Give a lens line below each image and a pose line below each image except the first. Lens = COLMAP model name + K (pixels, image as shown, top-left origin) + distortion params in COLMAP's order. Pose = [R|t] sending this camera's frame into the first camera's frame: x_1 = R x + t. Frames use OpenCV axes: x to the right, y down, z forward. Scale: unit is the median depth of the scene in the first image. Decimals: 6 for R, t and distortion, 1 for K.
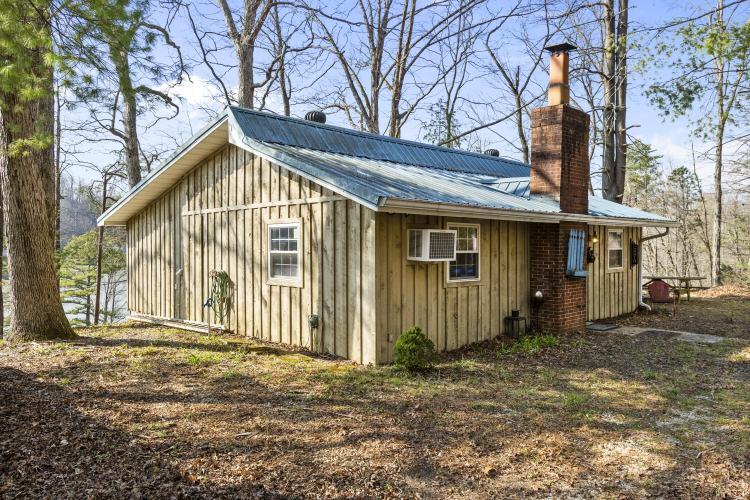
lens RADIAL K [[557.9, 0, 375.0], [0, 557.9, 250.0], [0, 0, 1]] dist [-0.000532, -0.001489]
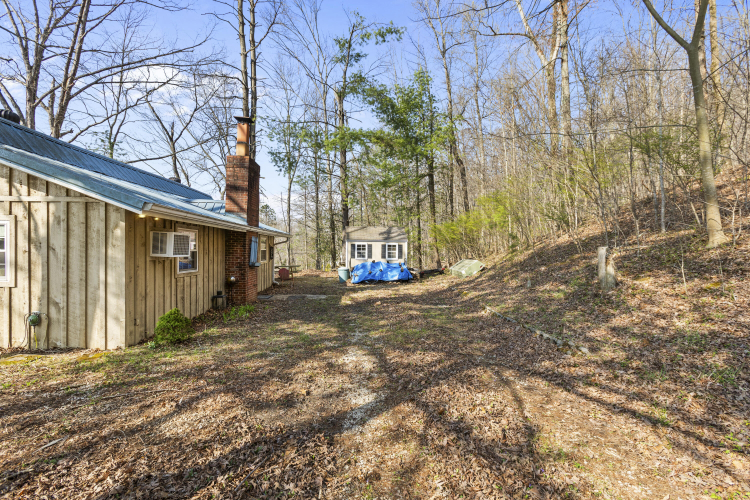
lens RADIAL K [[340.4, 0, 375.0], [0, 340.4, 250.0], [0, 0, 1]] dist [-0.016711, 0.010684]
pose [[0.632320, 0.001759, 0.774705, -0.194998], [0.005136, 0.999966, -0.006463, 0.010261], [-0.774690, 0.008065, 0.632289, 0.136749]]
